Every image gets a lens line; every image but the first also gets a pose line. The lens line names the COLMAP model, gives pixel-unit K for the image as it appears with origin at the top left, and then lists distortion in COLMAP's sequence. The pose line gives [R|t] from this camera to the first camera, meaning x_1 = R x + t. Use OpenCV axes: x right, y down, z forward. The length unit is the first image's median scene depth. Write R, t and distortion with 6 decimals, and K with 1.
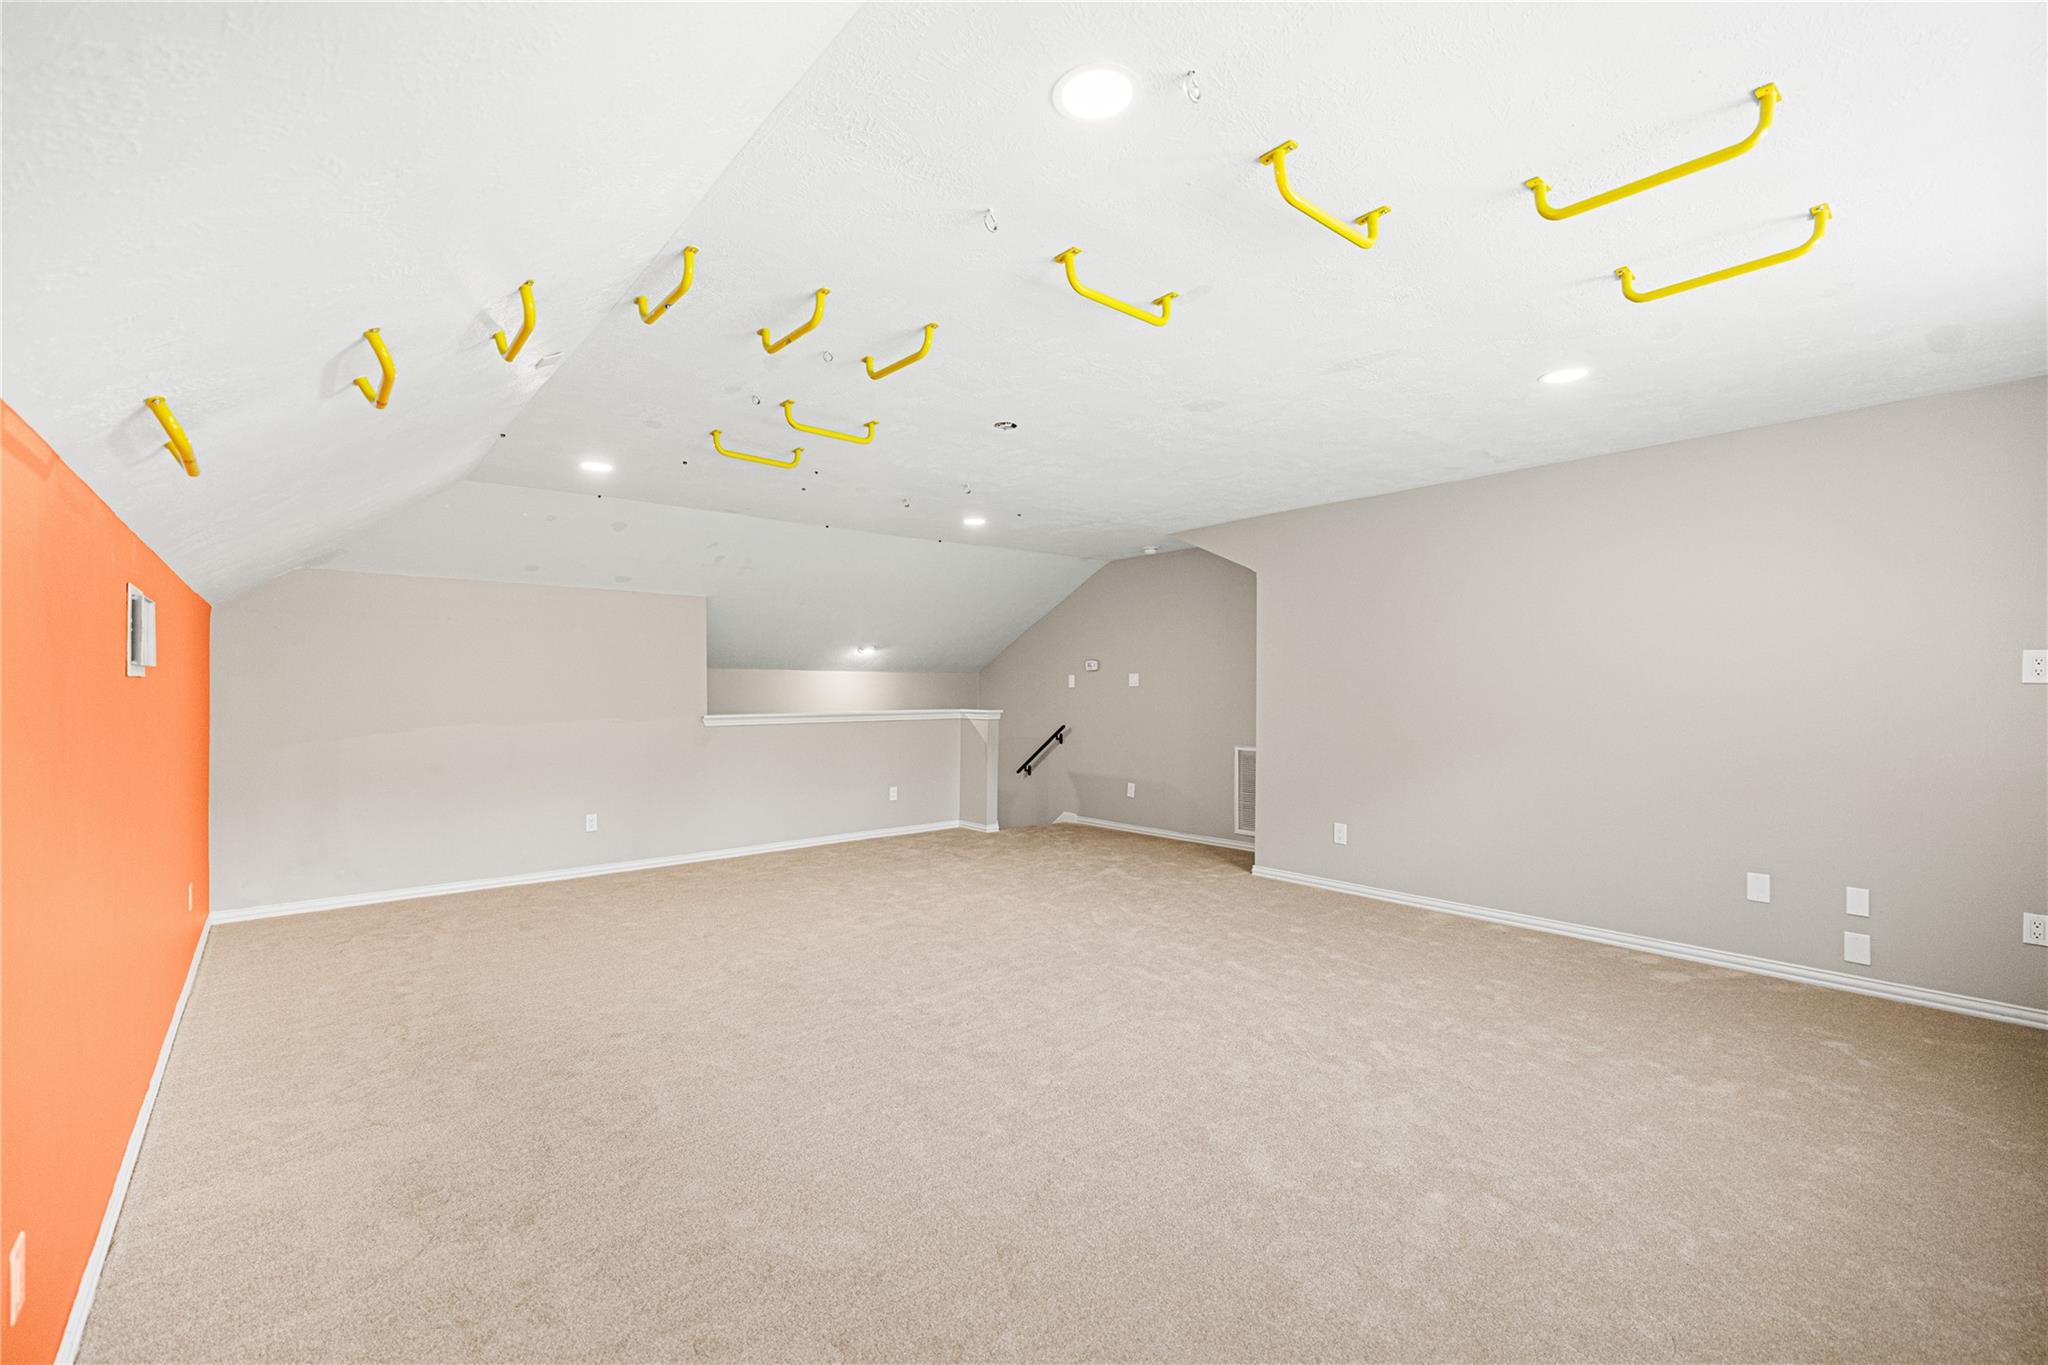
lens RADIAL K [[883.8, 0, 1031.7], [0, 883.8, 662.5], [0, 0, 1]] dist [-0.000623, -0.000324]
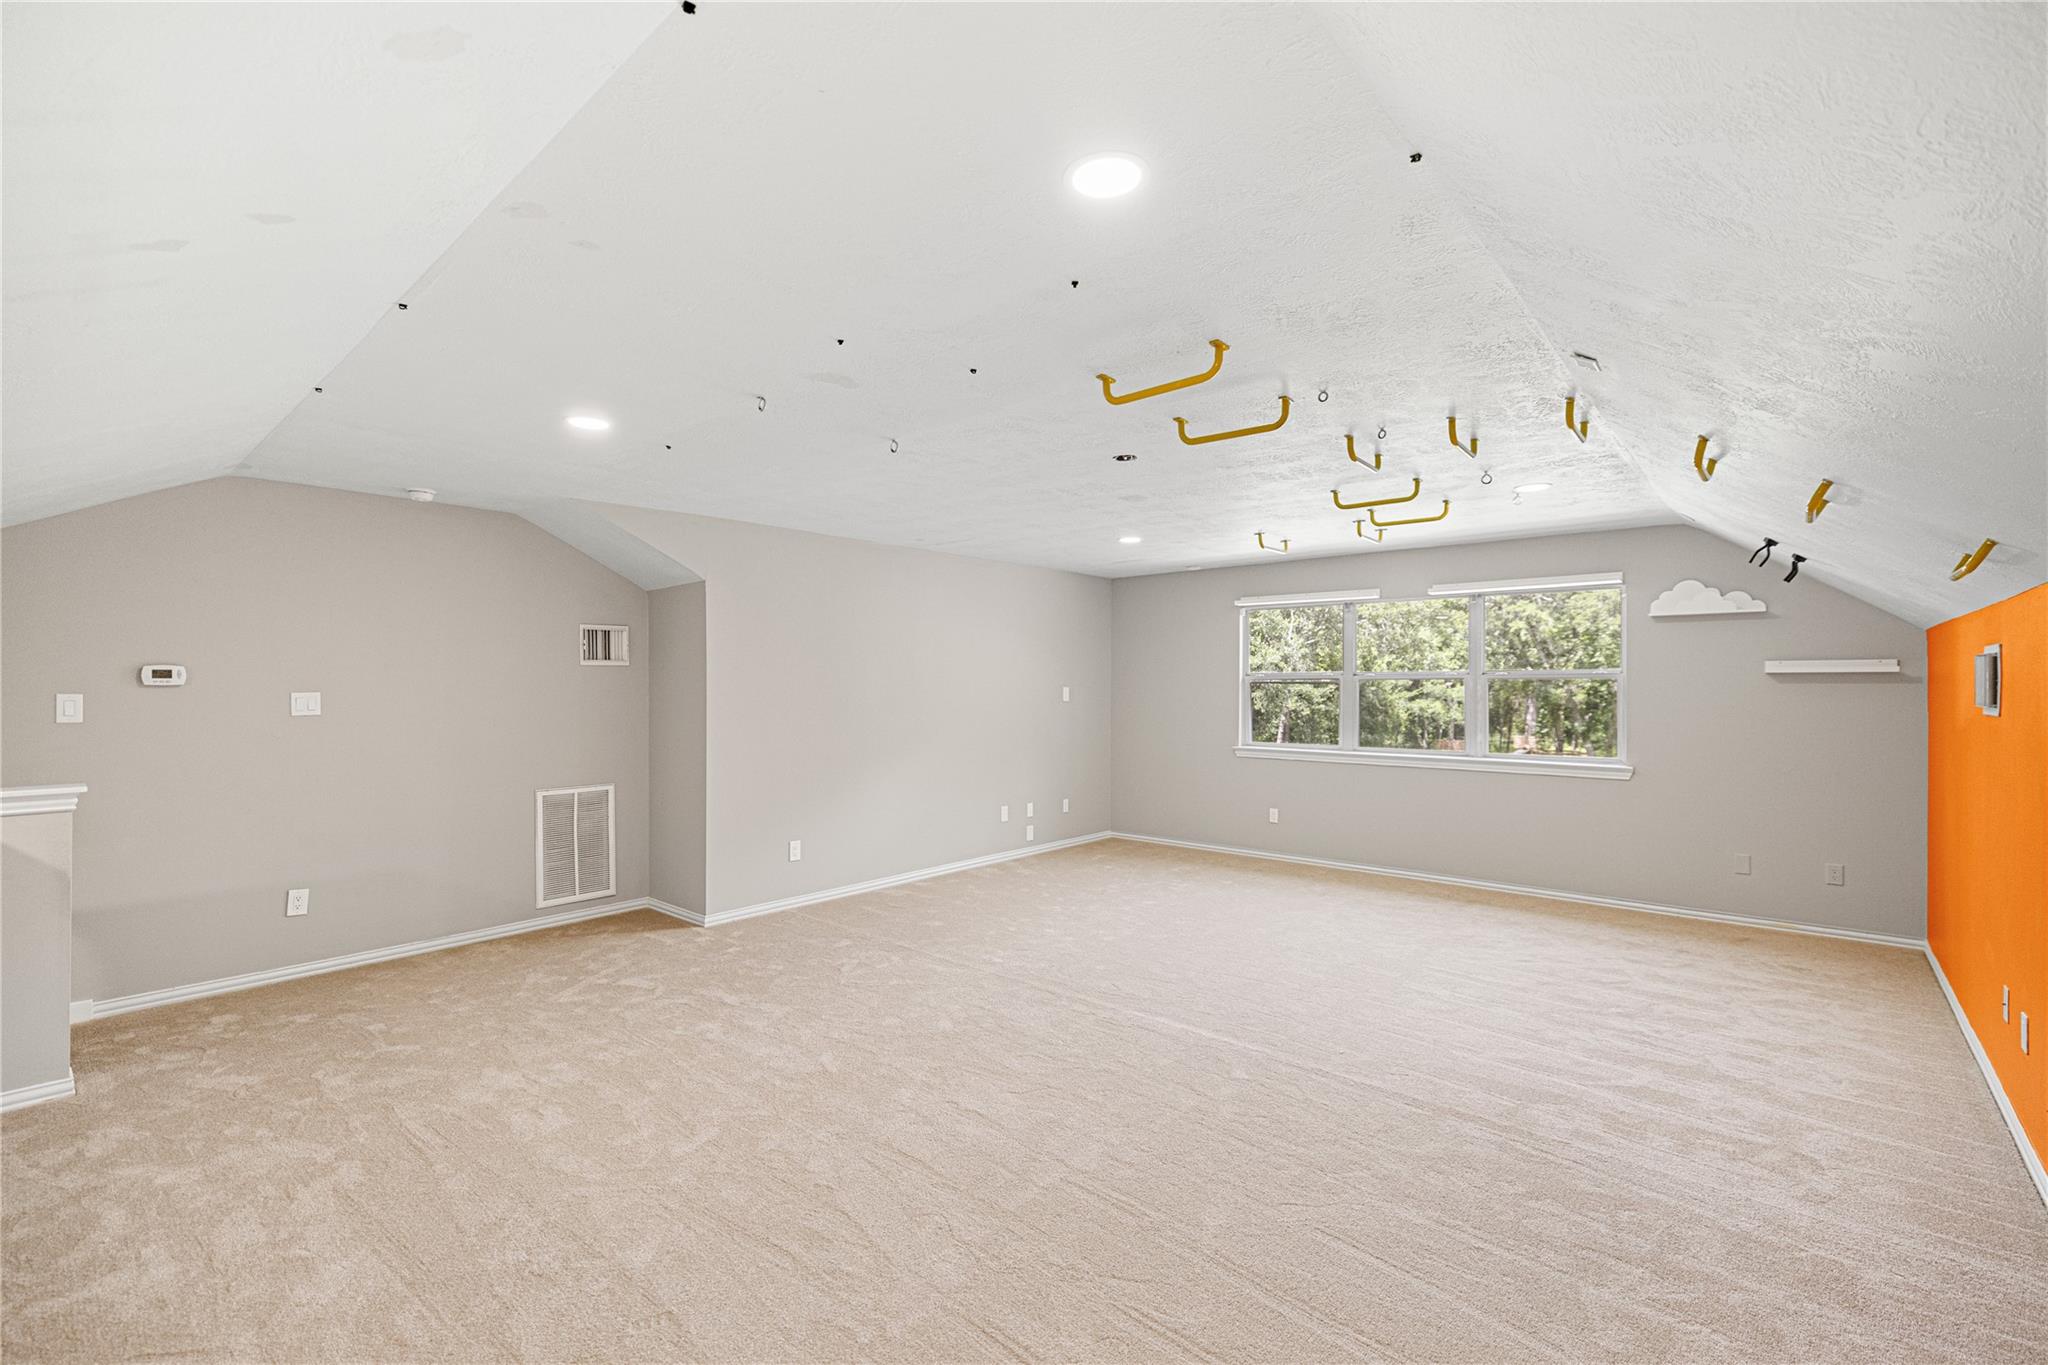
lens RADIAL K [[883.8, 0, 1031.7], [0, 883.8, 662.5], [0, 0, 1]] dist [-0.000623, -0.000324]
pose [[-0.148154, 0.025487, 0.988636, -0.717156], [-0.025883, 0.999226, -0.029639, -0.002547], [-0.988626, -0.029980, -0.147379, 0.886483]]
